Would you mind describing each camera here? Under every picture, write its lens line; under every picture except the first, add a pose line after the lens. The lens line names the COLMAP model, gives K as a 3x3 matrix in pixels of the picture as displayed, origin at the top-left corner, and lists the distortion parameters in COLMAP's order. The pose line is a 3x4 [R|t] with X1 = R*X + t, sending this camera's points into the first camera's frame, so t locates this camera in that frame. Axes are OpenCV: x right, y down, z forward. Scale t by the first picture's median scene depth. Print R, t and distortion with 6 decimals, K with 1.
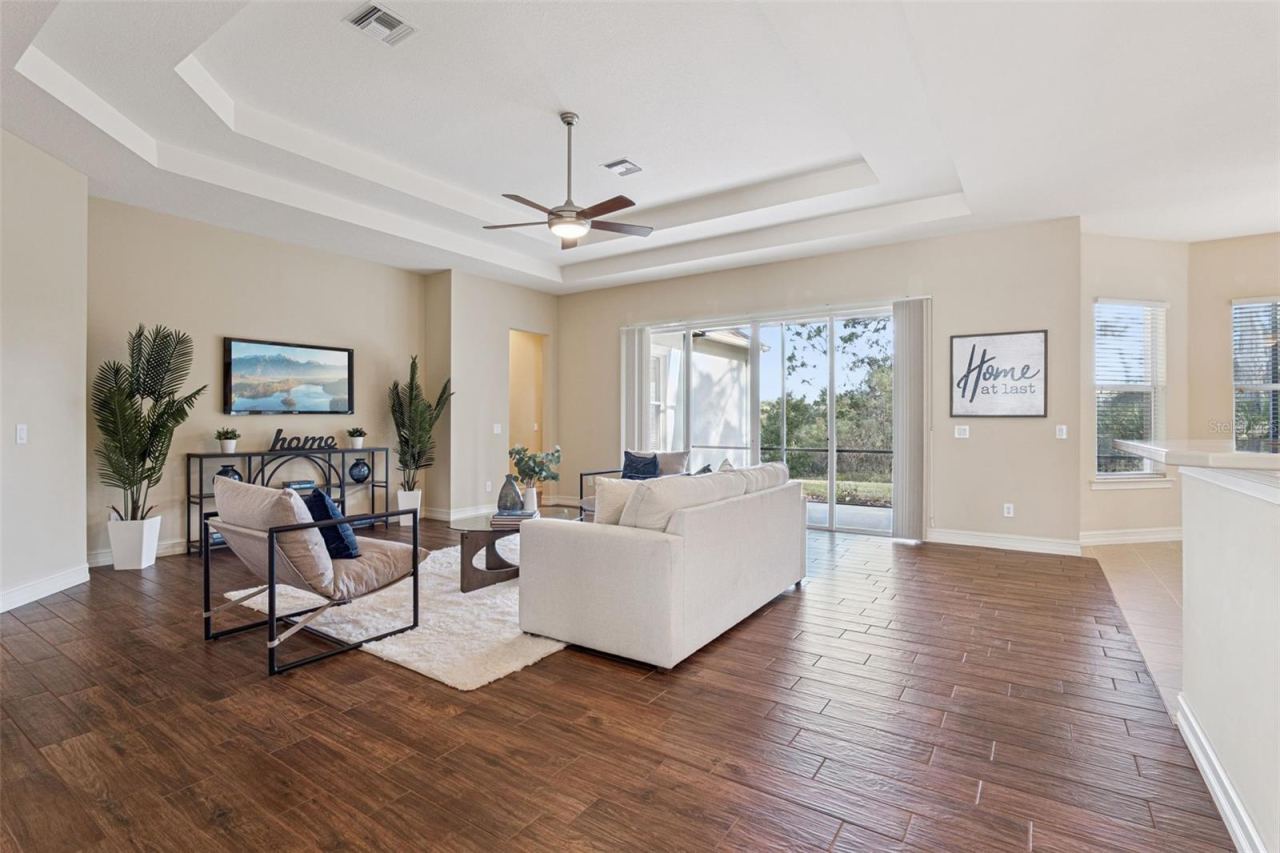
lens RADIAL K [[594.3, 0, 643.3], [0, 594.3, 424.9], [0, 0, 1]] dist [-0.011520, 0.000384]
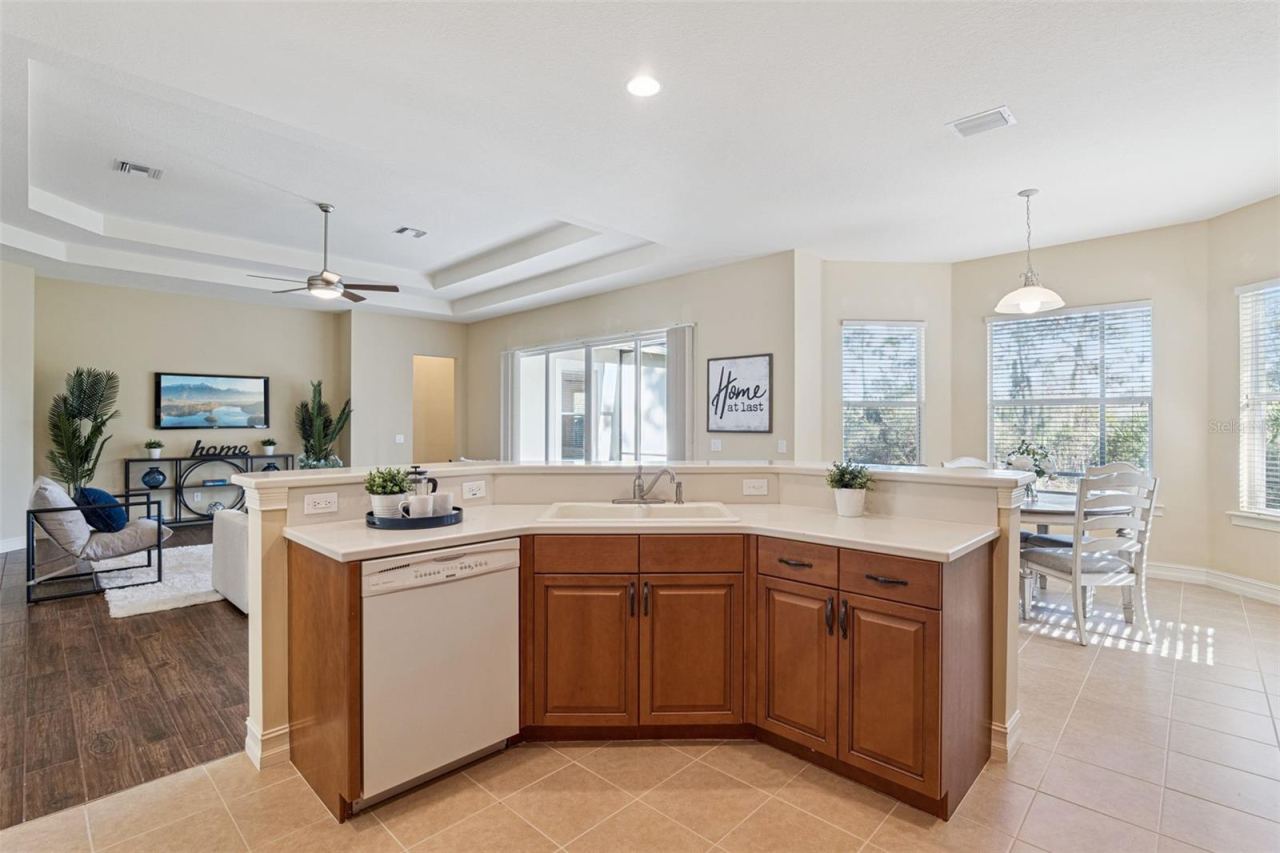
lens RADIAL K [[592.8, 0, 640.5], [0, 592.8, 421.4], [0, 0, 1]] dist [-0.011337, 0.000372]
pose [[0.983966, -0.001887, -0.178345, 0.598551], [0.000018, 0.999945, -0.010480, -0.021410], [0.178355, 0.010309, 0.983912, -0.119958]]
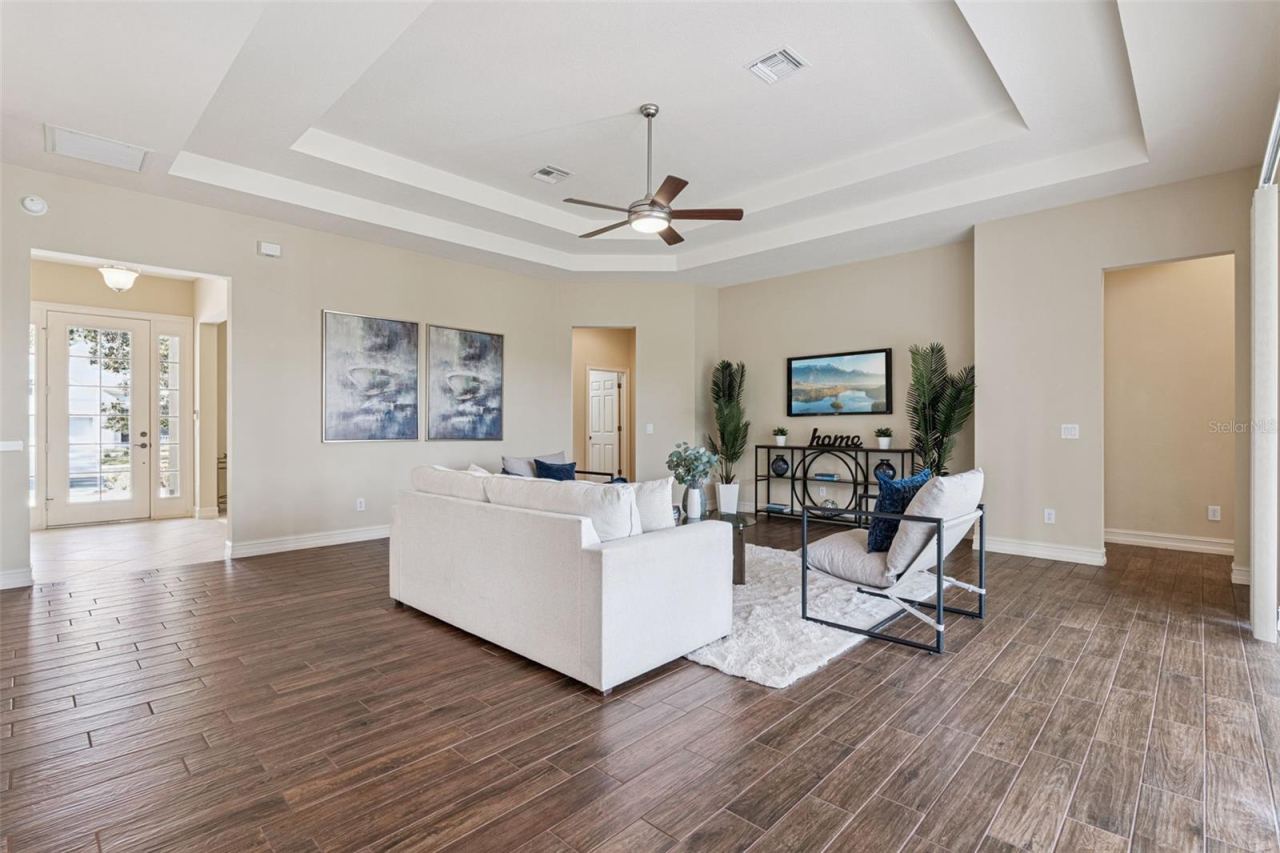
lens RADIAL K [[594.3, 0, 643.3], [0, 594.3, 424.9], [0, 0, 1]] dist [-0.011520, 0.000384]
pose [[-0.175417, 0.006147, -0.984475, 0.633791], [-0.005440, 0.999959, 0.007213, -0.006275], [0.984479, 0.006621, -0.175376, 0.880073]]
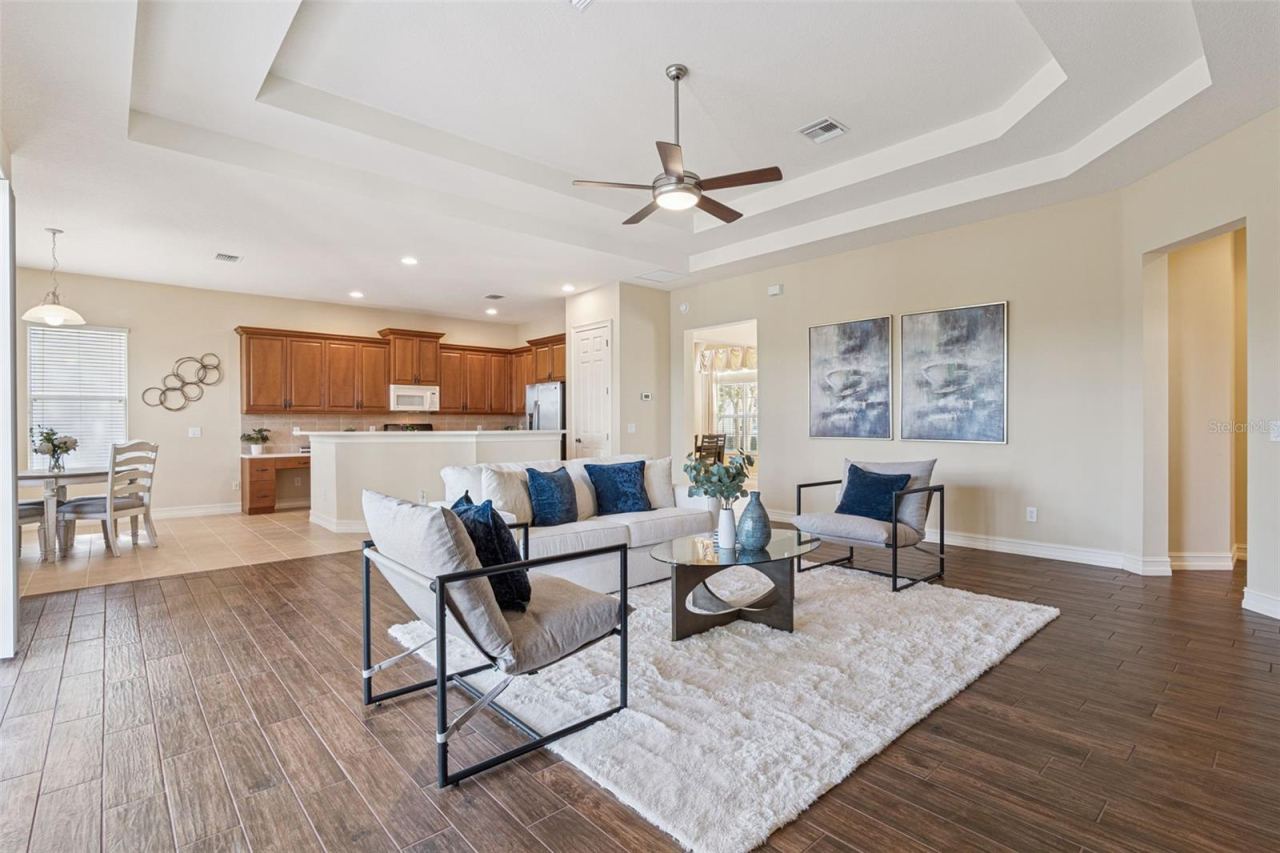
lens RADIAL K [[606.5, 0, 656.3], [0, 606.5, 430.1], [0, 0, 1]] dist [-0.042397, -0.000073]
pose [[-0.971727, 0.005059, 0.236052, -0.233449], [0.007927, 0.999906, 0.011202, 0.000965], [-0.235973, 0.012757, -0.971676, 1.411775]]
